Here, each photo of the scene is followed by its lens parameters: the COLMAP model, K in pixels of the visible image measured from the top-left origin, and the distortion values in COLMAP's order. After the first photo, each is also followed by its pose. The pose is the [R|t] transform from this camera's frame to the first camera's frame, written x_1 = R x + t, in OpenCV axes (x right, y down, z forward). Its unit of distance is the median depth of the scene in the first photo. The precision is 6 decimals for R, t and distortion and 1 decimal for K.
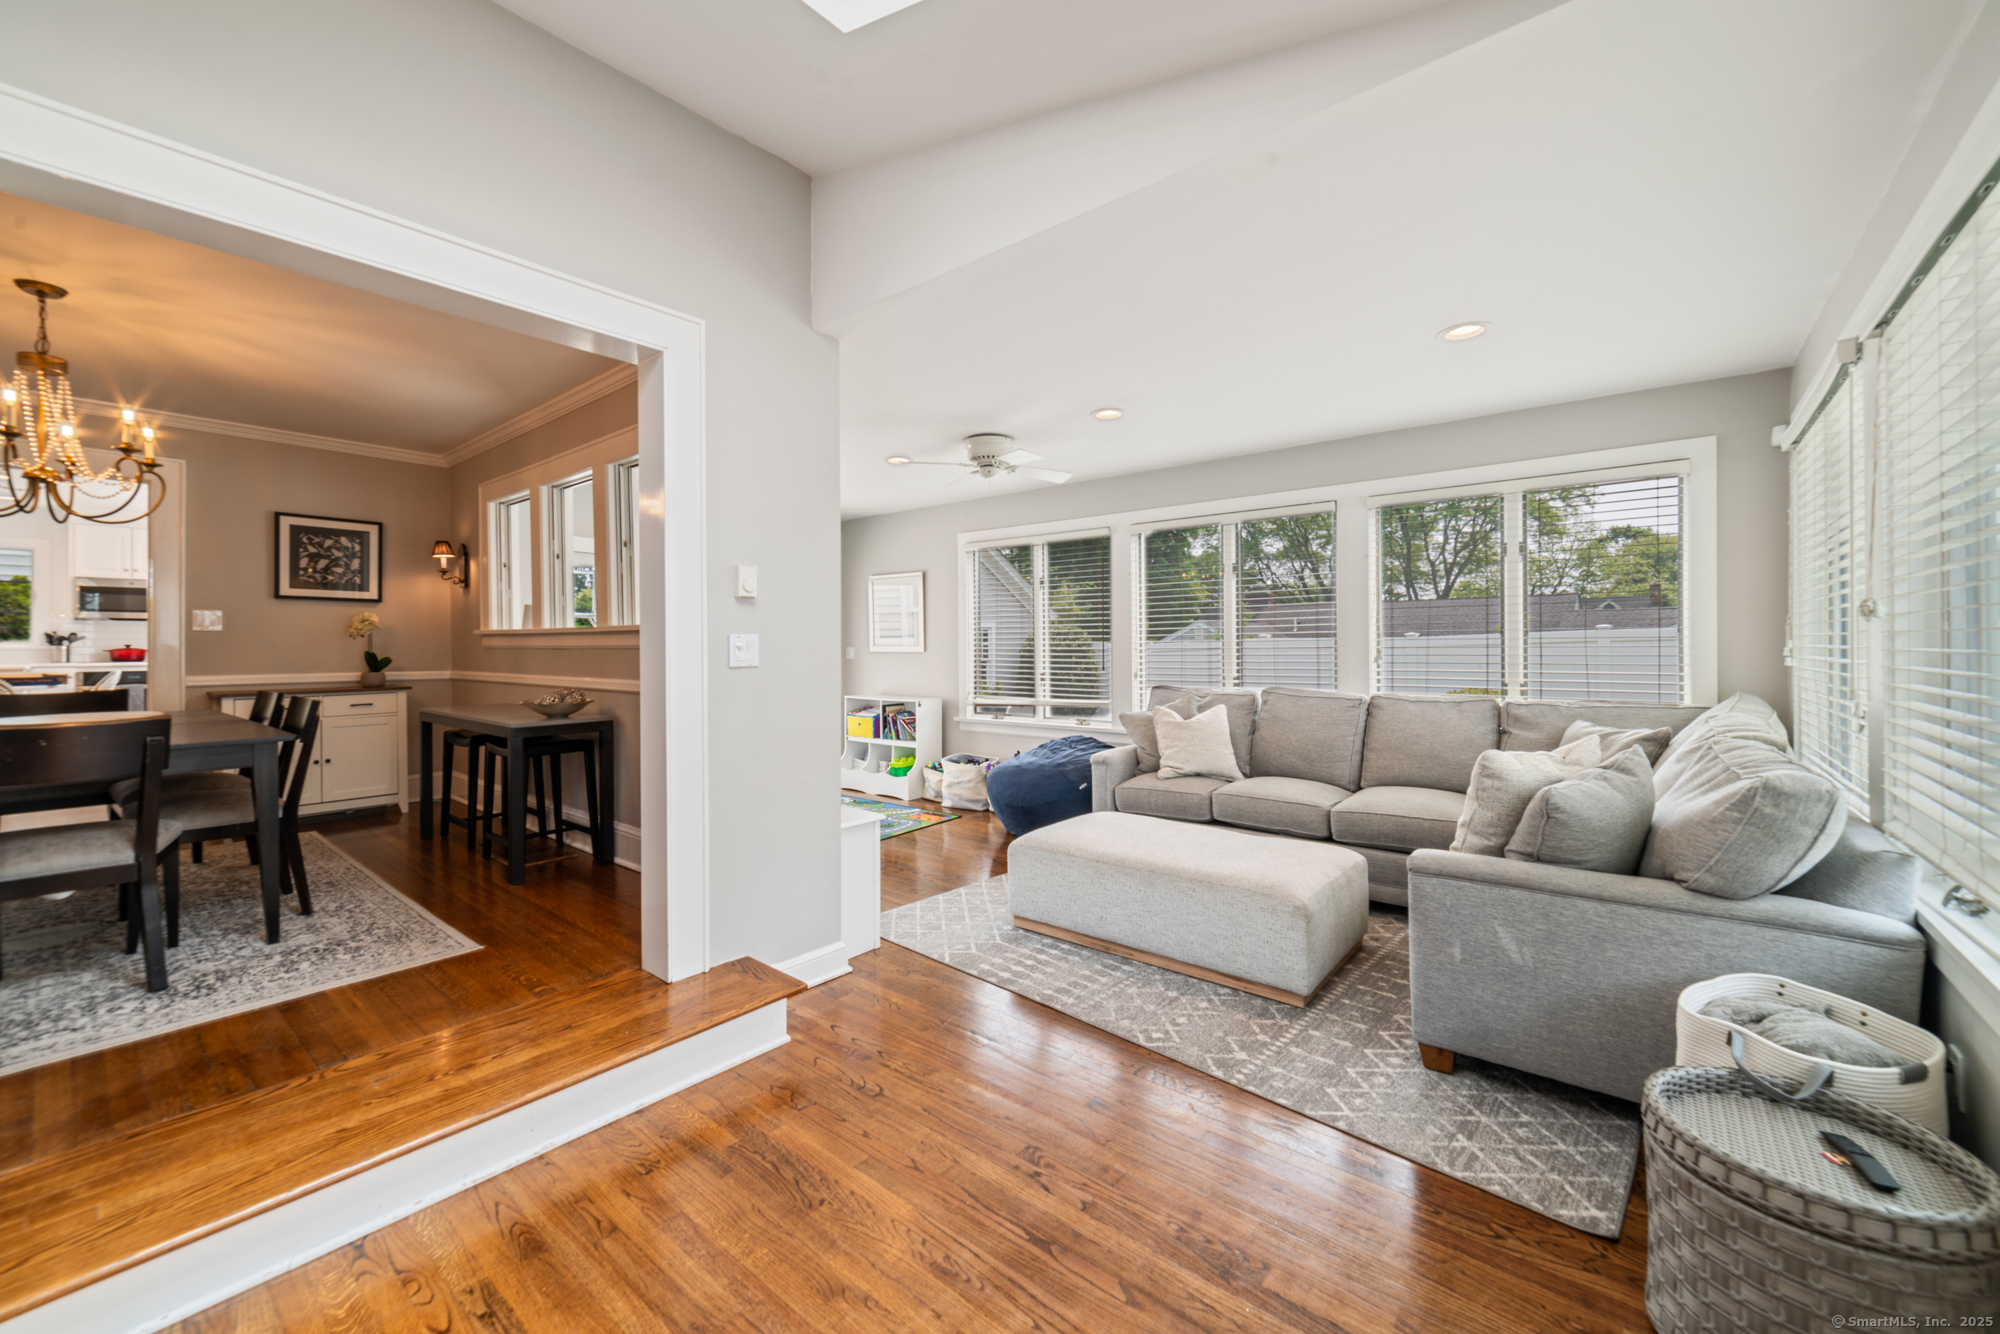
lens RADIAL K [[787.0, 0, 994.2], [0, 787.0, 642.2], [0, 0, 1]] dist [-0.000387, -0.000020]
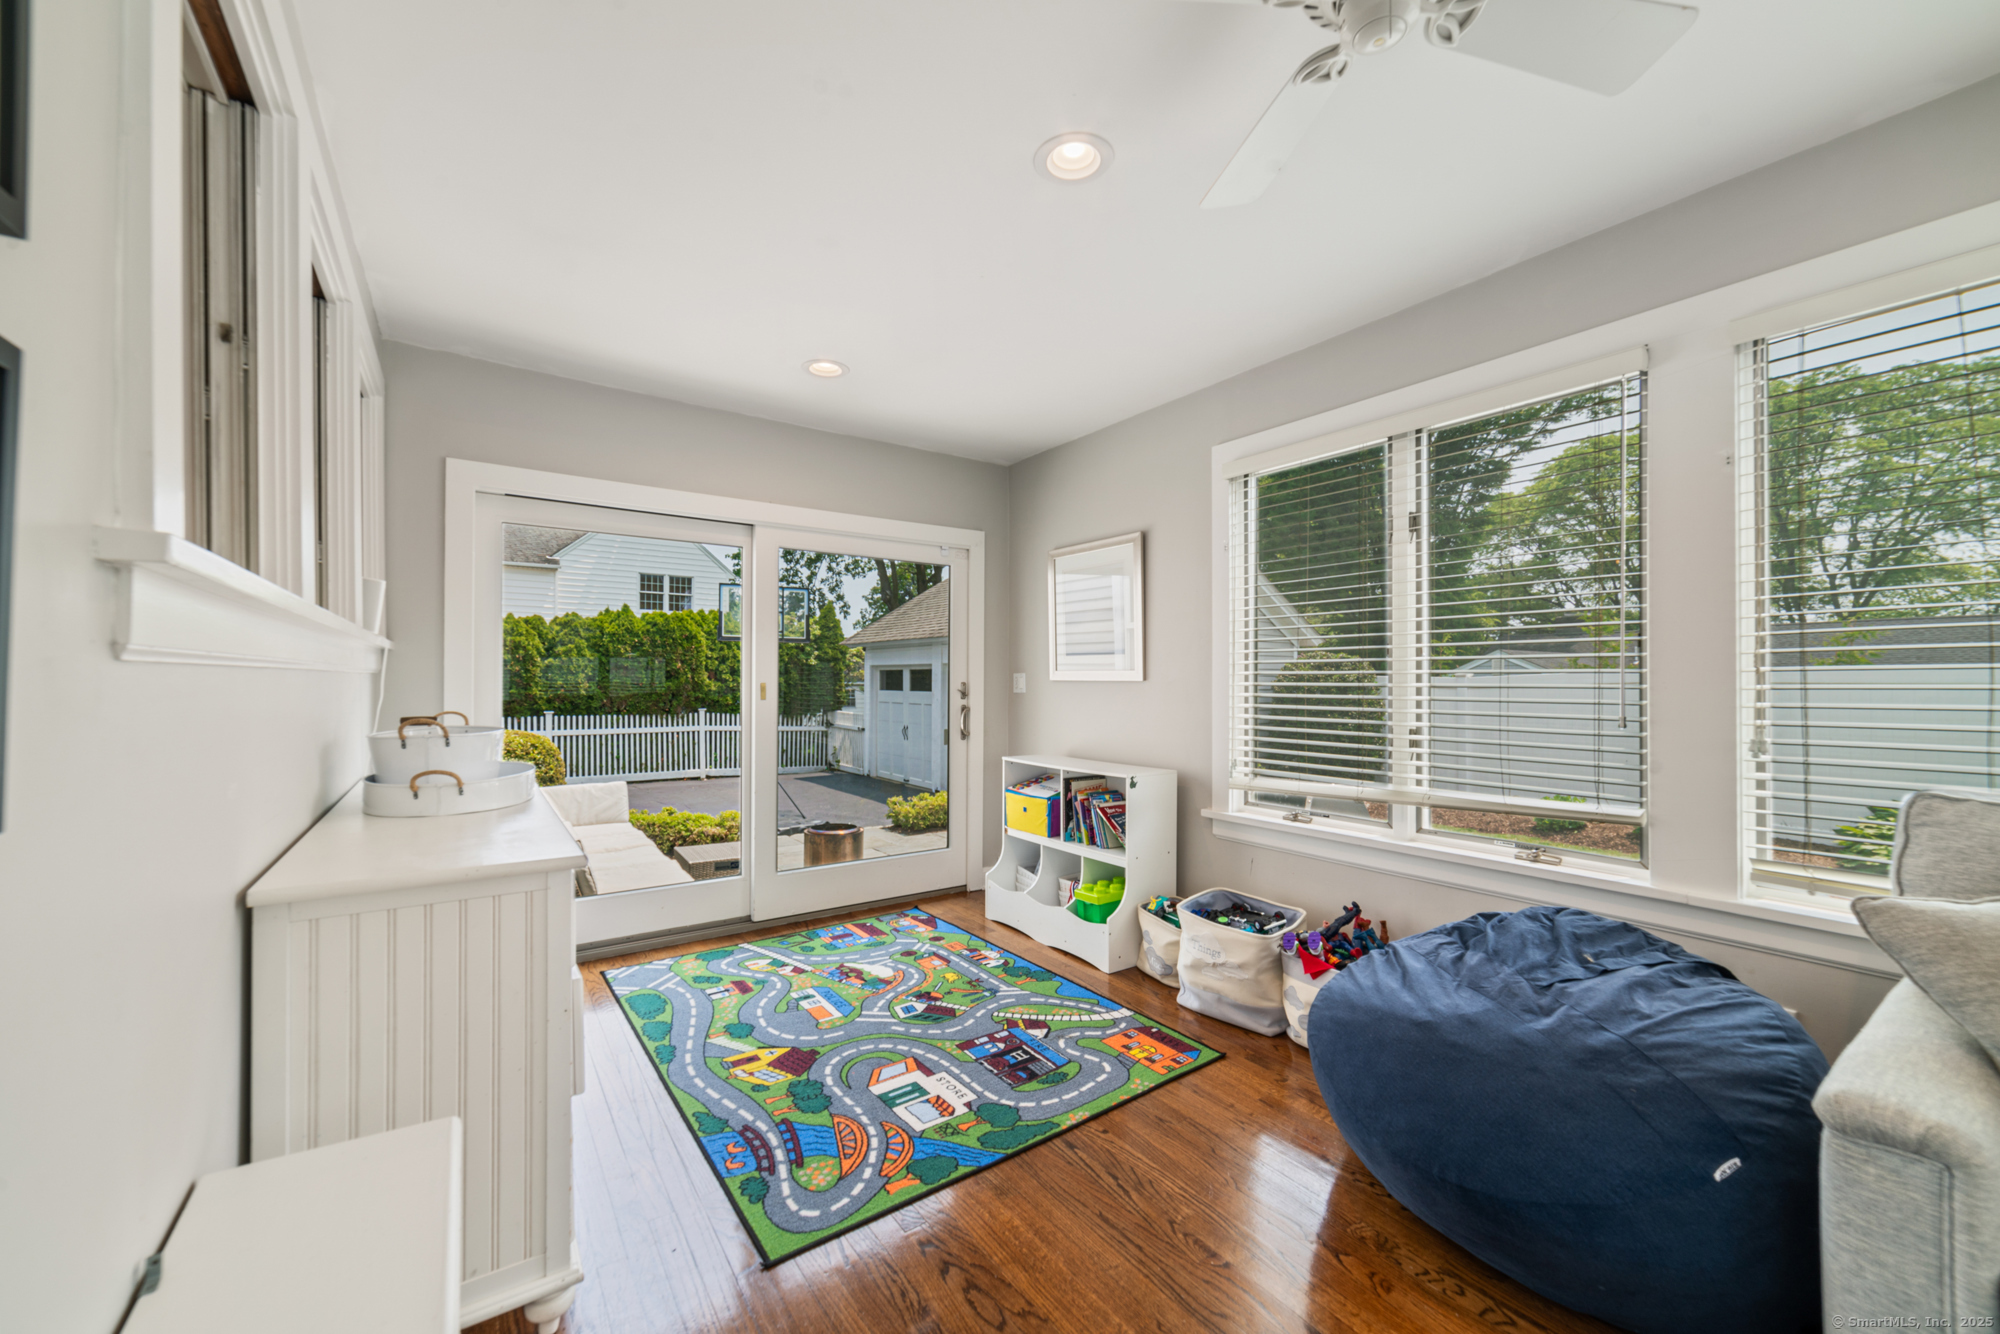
lens RADIAL K [[780.0, 0, 992.8], [0, 780.0, 679.9], [0, 0, 1]] dist [-0.001282, -0.000085]
pose [[0.959065, 0.006291, -0.283115, -0.038173], [-0.005406, 0.999978, 0.003908, 0.010399], [0.283134, -0.002217, 0.959078, 0.477773]]
